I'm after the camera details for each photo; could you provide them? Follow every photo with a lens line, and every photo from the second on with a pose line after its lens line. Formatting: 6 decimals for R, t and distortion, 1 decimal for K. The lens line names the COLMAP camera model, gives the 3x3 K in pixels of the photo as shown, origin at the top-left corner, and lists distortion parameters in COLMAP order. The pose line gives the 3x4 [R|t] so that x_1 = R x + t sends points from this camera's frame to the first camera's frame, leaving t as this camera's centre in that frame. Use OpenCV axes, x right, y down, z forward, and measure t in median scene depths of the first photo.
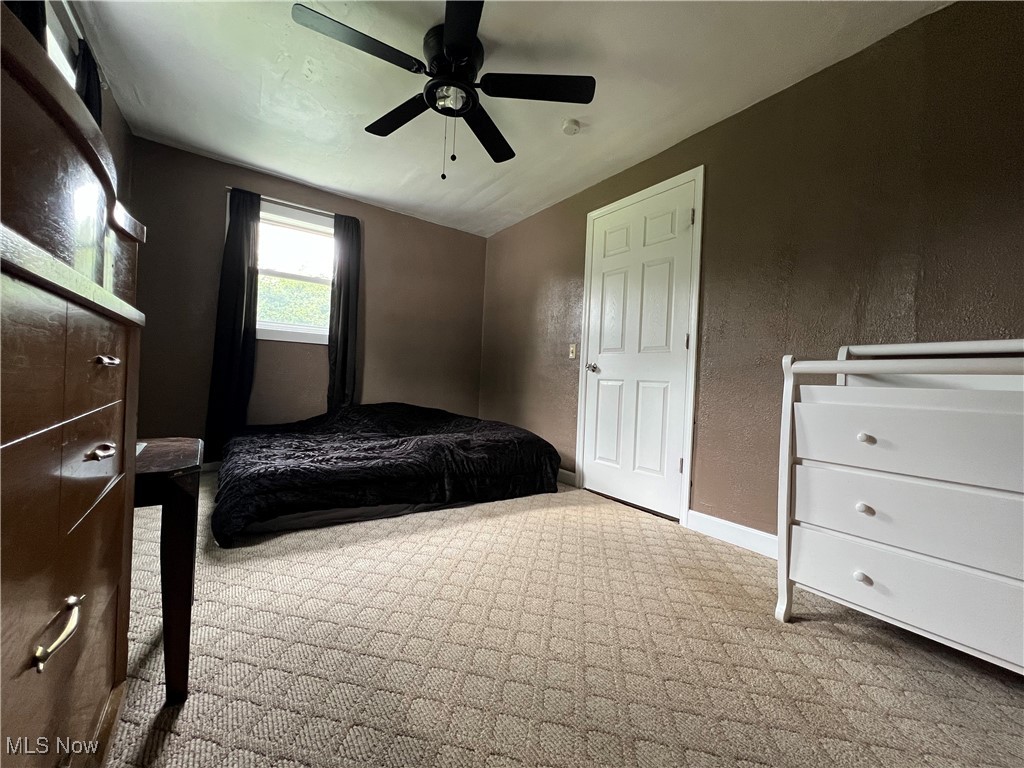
lens RADIAL K [[409.9, 0, 511.0], [0, 409.9, 380.5], [0, 0, 1]] dist [-0.001151, -0.000091]
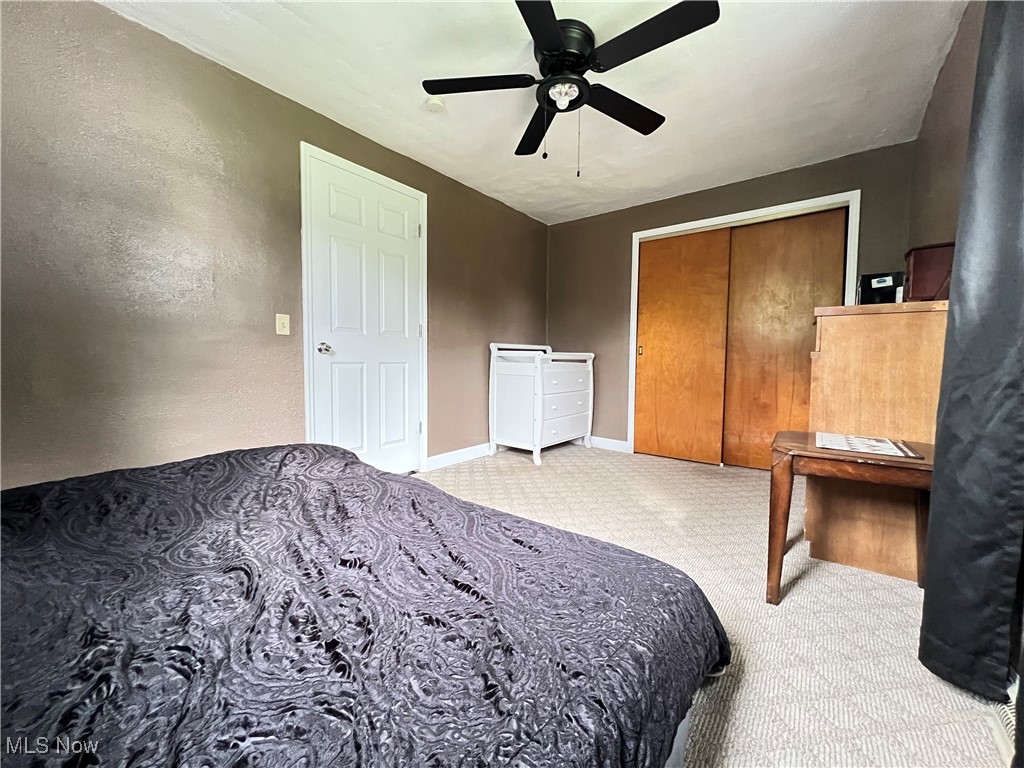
lens RADIAL K [[409.9, 0, 510.8], [0, 409.9, 384.3], [0, 0, 1]] dist [-0.001151, -0.000091]
pose [[-0.296109, -0.094457, 0.950472, -0.817829], [-0.011826, 0.995384, 0.095236, -0.048992], [-0.955081, 0.016960, -0.295860, 1.034999]]
